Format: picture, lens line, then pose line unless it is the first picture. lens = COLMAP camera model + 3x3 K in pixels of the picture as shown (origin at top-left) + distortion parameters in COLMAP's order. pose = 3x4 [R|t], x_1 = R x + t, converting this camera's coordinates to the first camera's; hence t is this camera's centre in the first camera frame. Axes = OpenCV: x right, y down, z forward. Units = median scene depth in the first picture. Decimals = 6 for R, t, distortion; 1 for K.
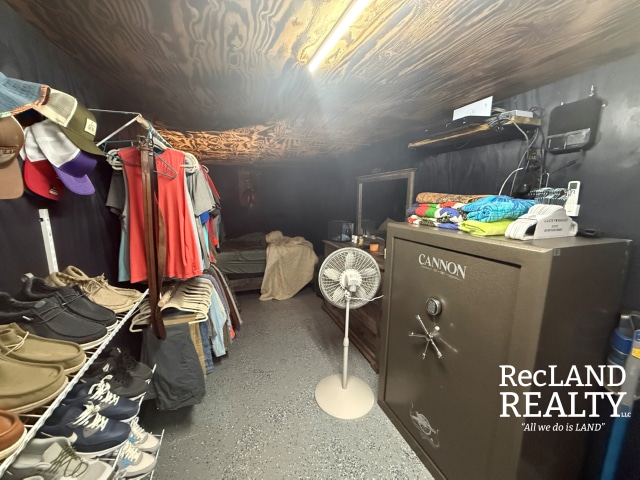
lens RADIAL K [[252.9, 0, 319.4], [0, 252.9, 239.4], [0, 0, 1]] dist [-0.002406, -0.000269]
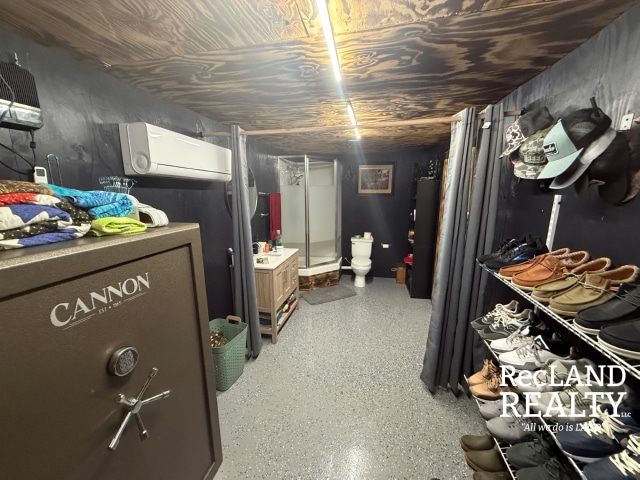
lens RADIAL K [[252.9, 0, 319.3], [0, 252.9, 239.3], [0, 0, 1]] dist [-0.002406, -0.000269]
pose [[-0.835985, -0.100659, 0.539441, -0.261442], [0.097197, 0.940328, 0.326093, -0.177384], [-0.540075, 0.325041, -0.776316, 1.164227]]
